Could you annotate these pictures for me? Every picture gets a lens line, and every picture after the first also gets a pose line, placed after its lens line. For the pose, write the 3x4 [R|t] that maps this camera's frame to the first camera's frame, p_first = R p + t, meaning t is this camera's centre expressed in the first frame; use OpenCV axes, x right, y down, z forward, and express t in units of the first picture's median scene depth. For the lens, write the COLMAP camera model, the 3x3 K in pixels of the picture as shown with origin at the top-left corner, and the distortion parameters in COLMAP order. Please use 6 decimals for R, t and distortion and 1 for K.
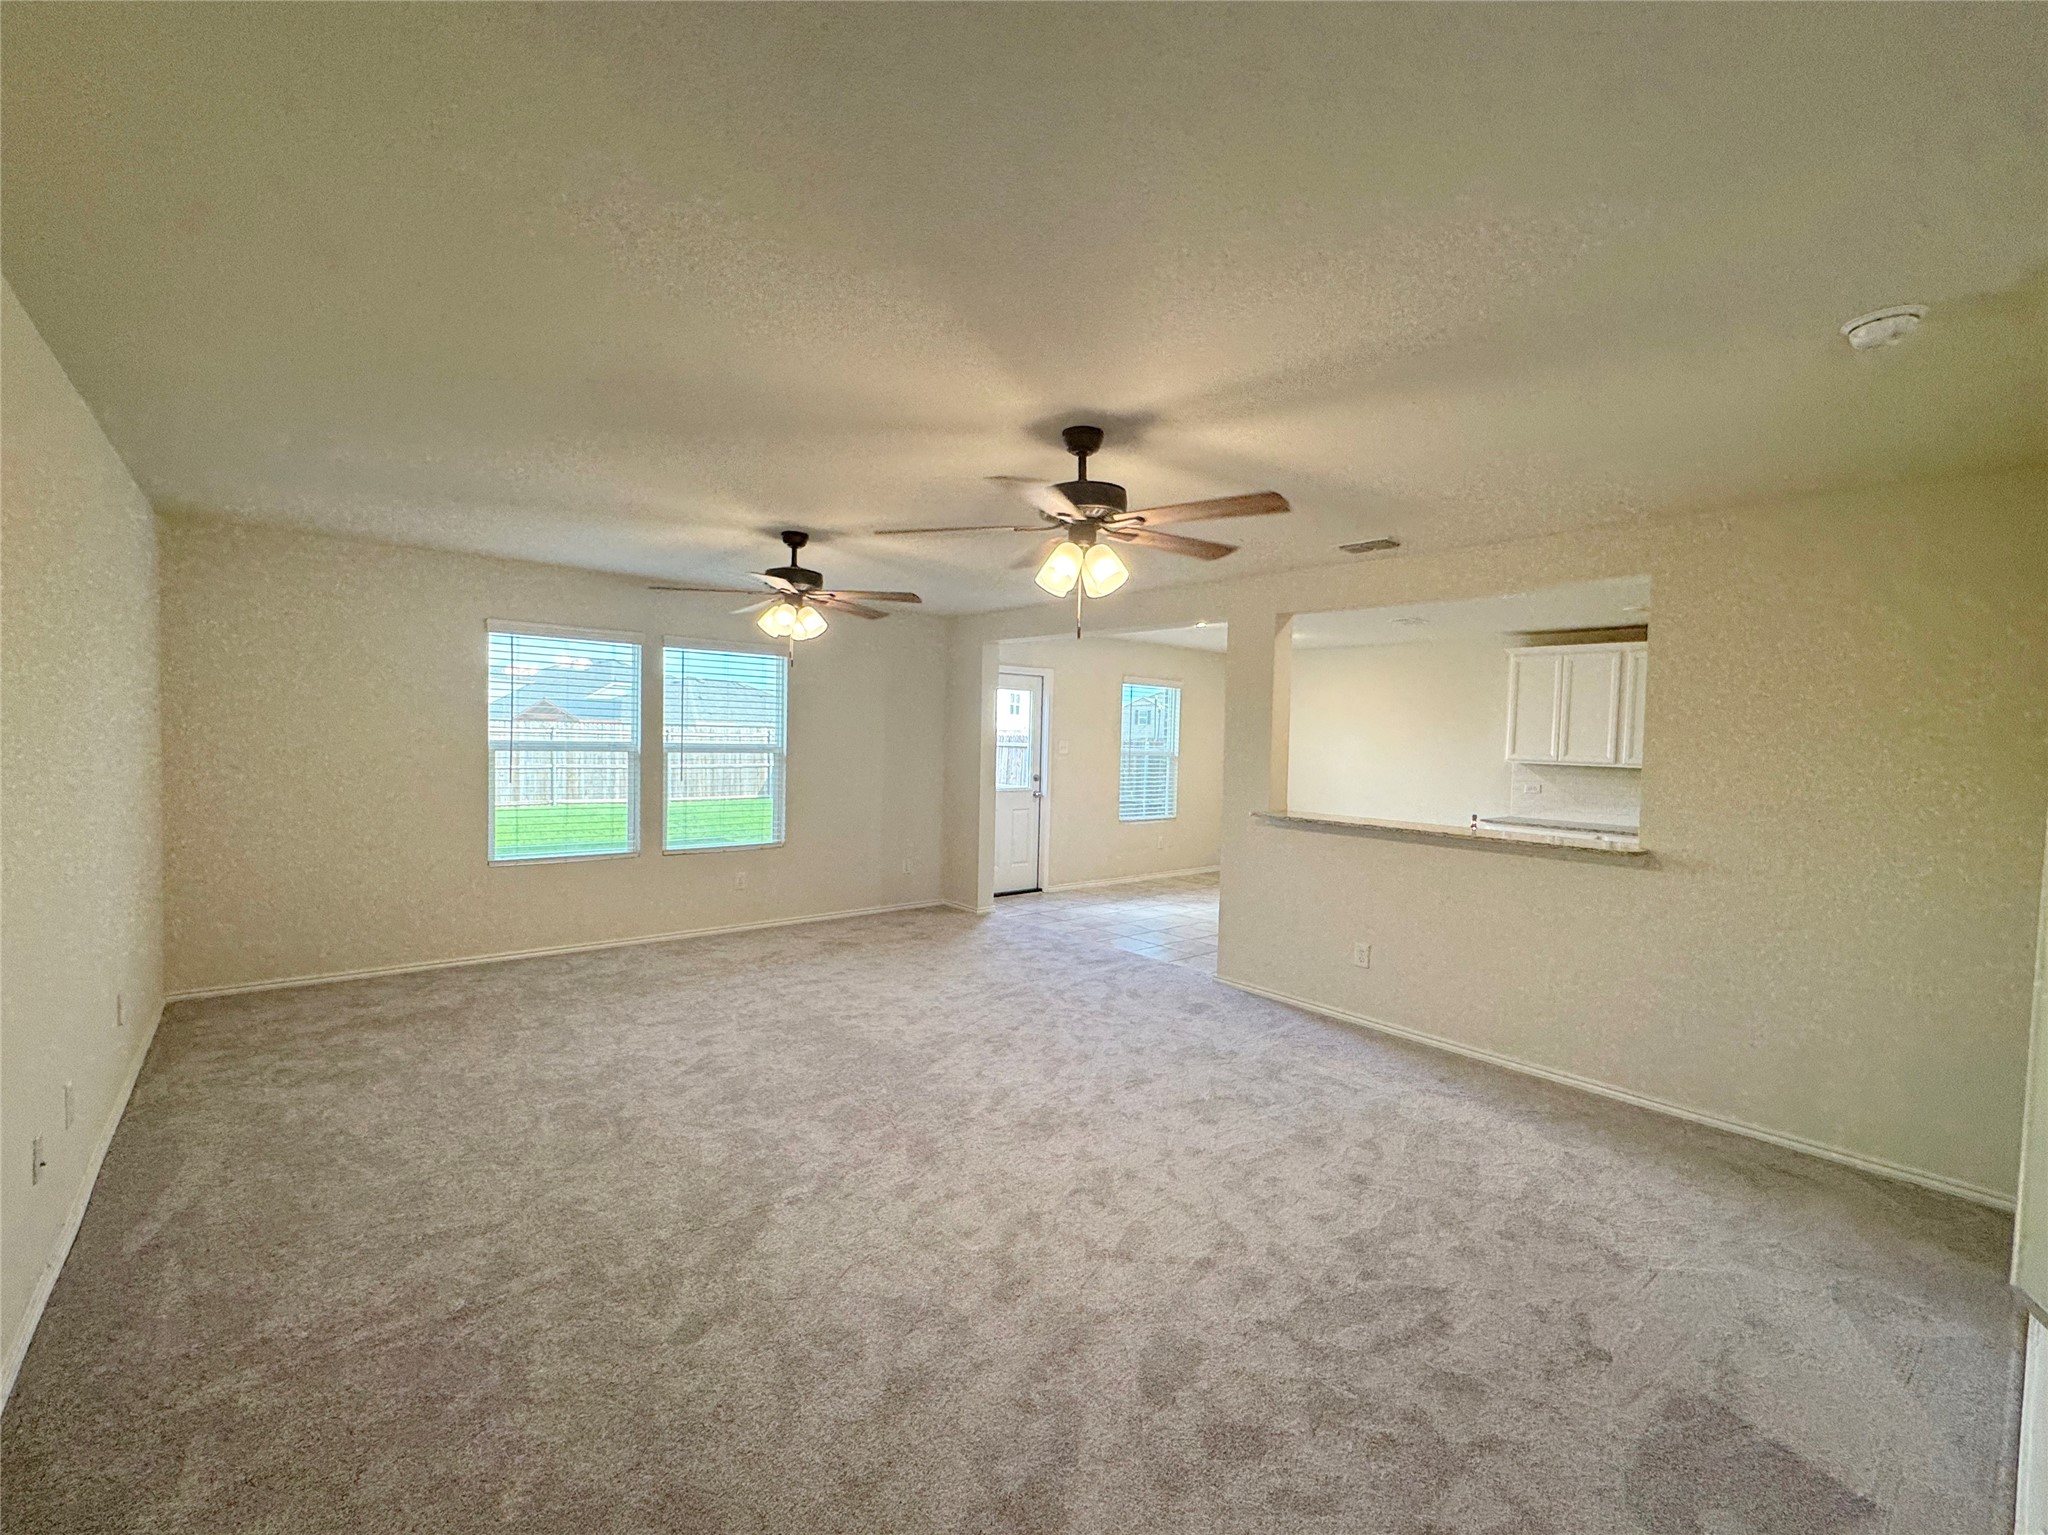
lens RADIAL K [[882.9, 0, 1022.5], [0, 882.9, 776.3], [0, 0, 1]] dist [-0.001096, 0.000191]
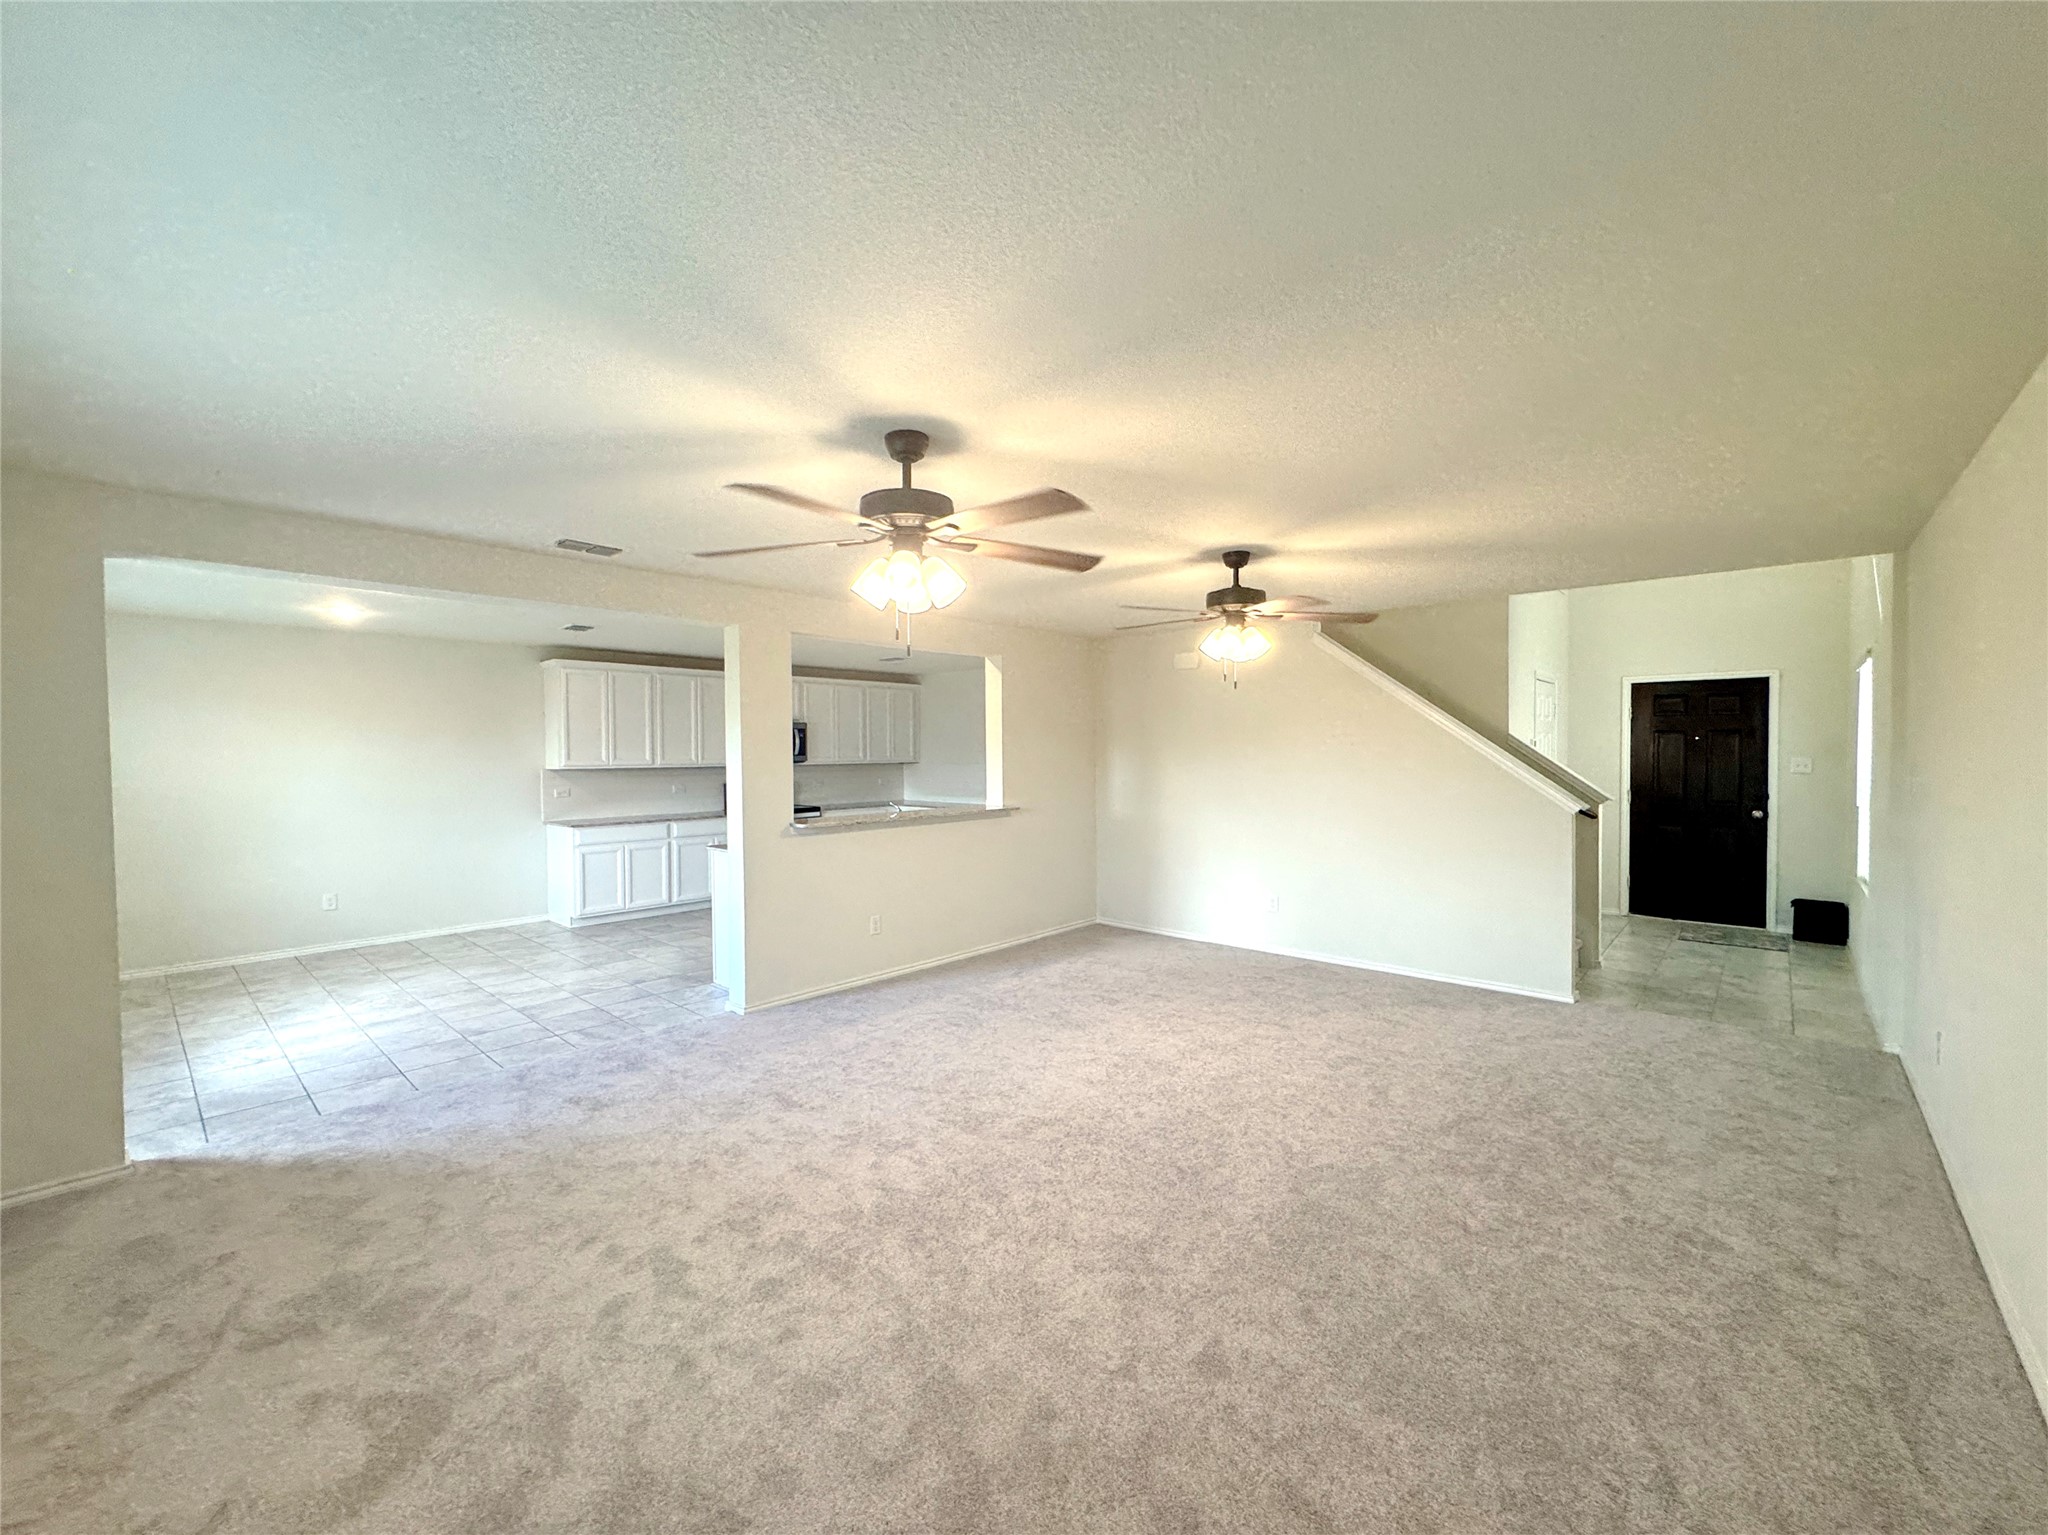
lens RADIAL K [[851.6, 0, 1021.0], [0, 851.6, 767.3], [0, 0, 1]] dist [0.000017, 0.000269]
pose [[-0.141577, -0.046813, 0.988820, -0.860236], [0.051206, 0.997198, 0.054541, -0.074533], [-0.988602, 0.058355, -0.138783, 1.014672]]
